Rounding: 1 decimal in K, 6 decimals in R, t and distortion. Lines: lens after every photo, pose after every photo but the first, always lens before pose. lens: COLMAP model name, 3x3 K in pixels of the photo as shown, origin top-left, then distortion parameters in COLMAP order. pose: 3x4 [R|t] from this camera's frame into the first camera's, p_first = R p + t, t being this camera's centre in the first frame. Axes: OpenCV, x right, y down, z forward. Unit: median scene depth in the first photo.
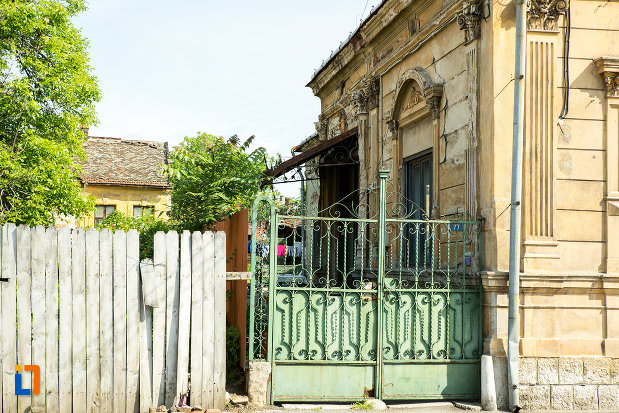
lens RADIAL K [[938.0, 0, 313.4], [0, 938.0, 206.7], [0, 0, 1]] dist [0.155214, 0.000000]
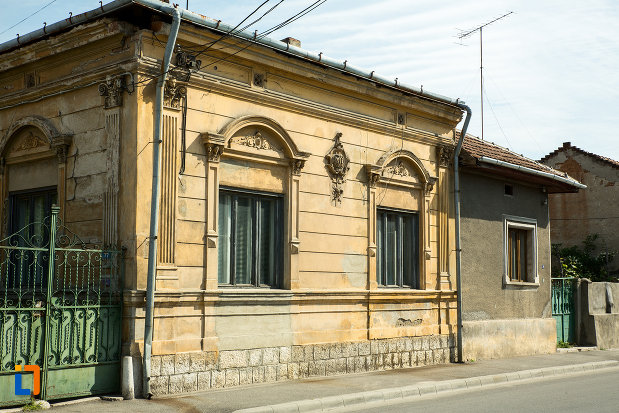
lens RADIAL K [[835.3, 0, 312.6], [0, 835.3, 211.1], [0, 0, 1]] dist [0.110229, 0.000000]
pose [[0.799751, 0.044228, 0.598700, -0.298295], [-0.032814, 0.999012, -0.029967, -0.012258], [-0.599434, 0.004321, 0.800413, -0.056773]]
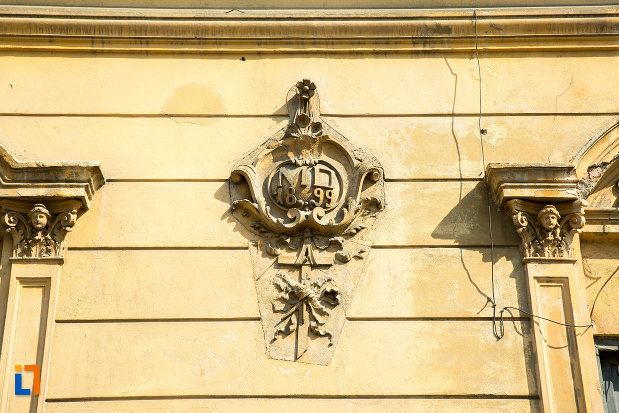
lens RADIAL K [[1164.9, 0, 306.3], [0, 1164.9, 202.8], [0, 0, 1]] dist [0.226153, 0.000000]
pose [[0.978442, -0.115647, -0.171105, 0.703627], [0.039217, 0.917478, -0.395849, 0.064512], [0.202763, 0.380605, 0.902234, 0.637165]]
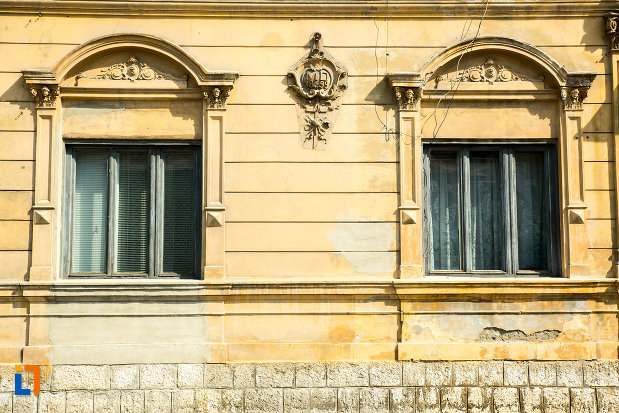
lens RADIAL K [[835.3, 0, 309.2], [0, 835.3, 203.7], [0, 0, 1]] dist [0.110229, 0.000000]
pose [[0.981898, -0.036591, -0.185840, 0.778426], [0.031435, 0.999037, -0.030618, 0.024389], [0.186782, 0.024222, 0.982103, 0.170254]]
